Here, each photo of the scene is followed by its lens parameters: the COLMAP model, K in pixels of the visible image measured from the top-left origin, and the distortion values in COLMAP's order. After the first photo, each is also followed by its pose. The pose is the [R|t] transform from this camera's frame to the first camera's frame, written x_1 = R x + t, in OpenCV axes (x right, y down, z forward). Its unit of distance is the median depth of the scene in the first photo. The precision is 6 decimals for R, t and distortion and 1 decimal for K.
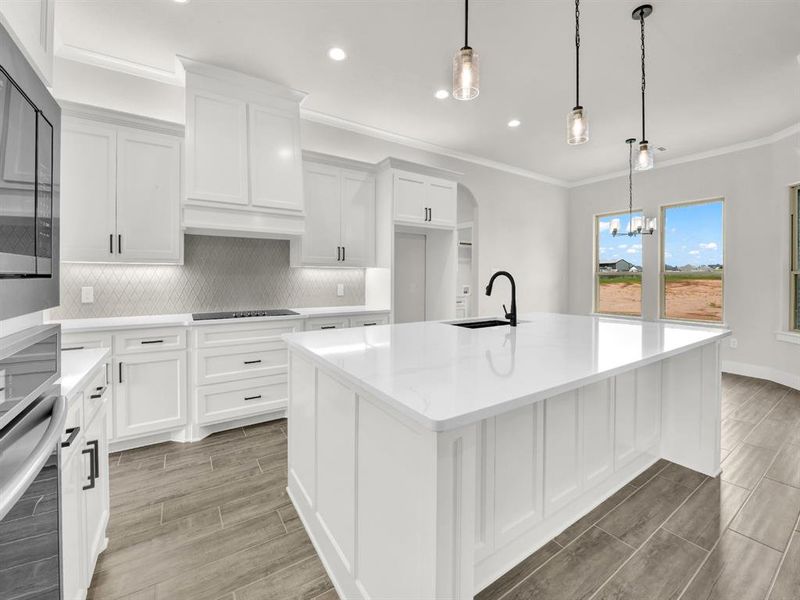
lens RADIAL K [[335.6, 0, 398.1], [0, 335.6, 278.4], [0, 0, 1]] dist [-0.016599, 0.000324]
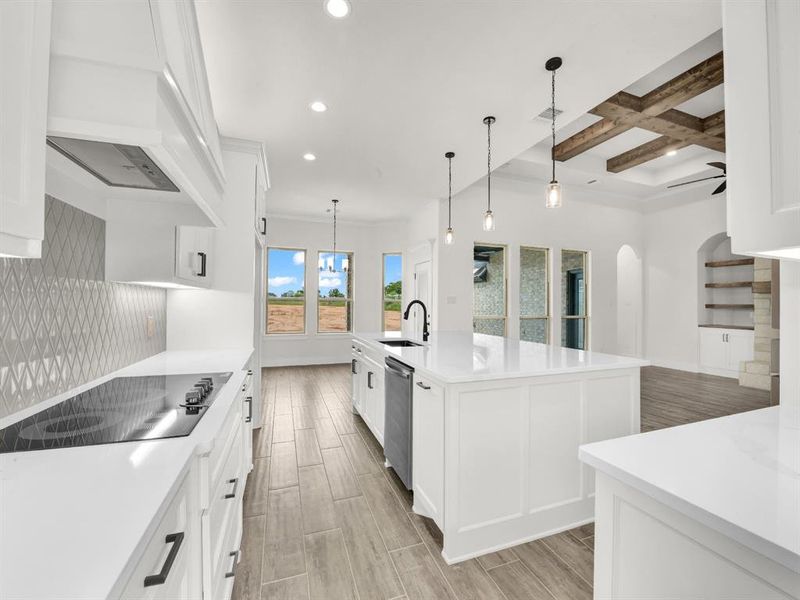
lens RADIAL K [[335.6, 0, 413.0], [0, 335.6, 298.8], [0, 0, 1]] dist [-0.016599, 0.000324]
pose [[0.228372, 0.009111, 0.973531, -0.868567], [-0.002413, 0.999958, -0.008792, -0.013904], [-0.973571, -0.000341, 0.228384, 0.670633]]
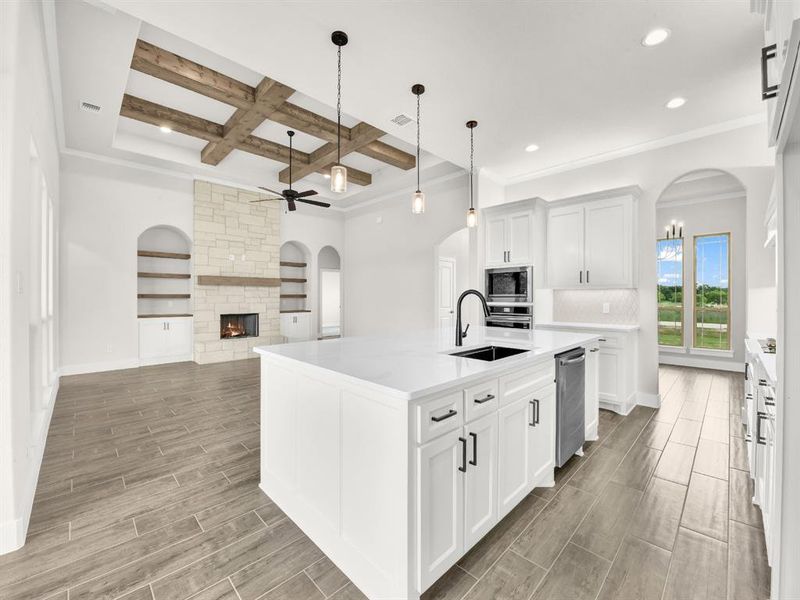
lens RADIAL K [[335.6, 0, 391.4], [0, 335.6, 296.9], [0, 0, 1]] dist [-0.016599, 0.000324]
pose [[-0.985351, -0.006465, -0.170418, 0.631044], [-0.007366, 0.999962, 0.004658, -0.004172], [0.170381, 0.005845, -0.985361, 1.729702]]
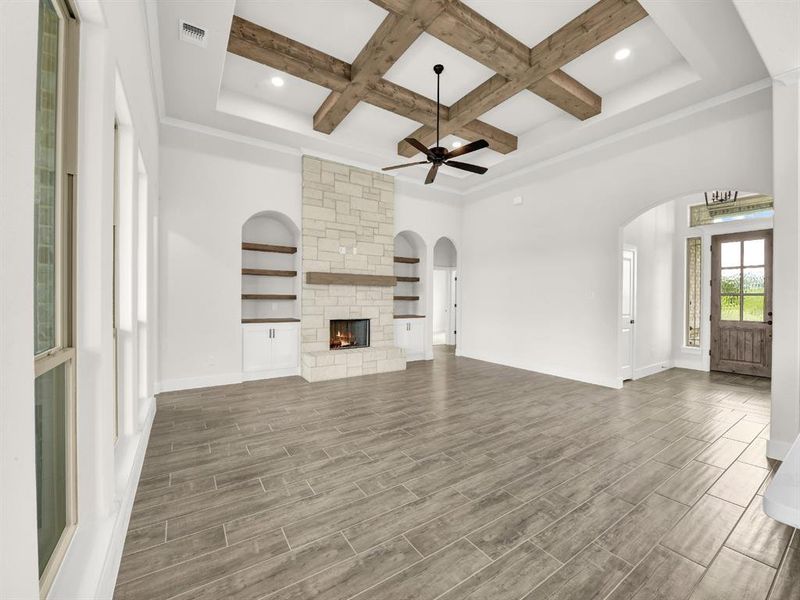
lens RADIAL K [[335.6, 0, 391.3], [0, 335.6, 301.7], [0, 0, 1]] dist [-0.016599, 0.000324]
pose [[-0.999584, -0.013159, 0.025673, 1.056301], [-0.012835, 0.999836, 0.012755, 0.005741], [-0.025837, 0.012420, -0.999589, 1.065534]]
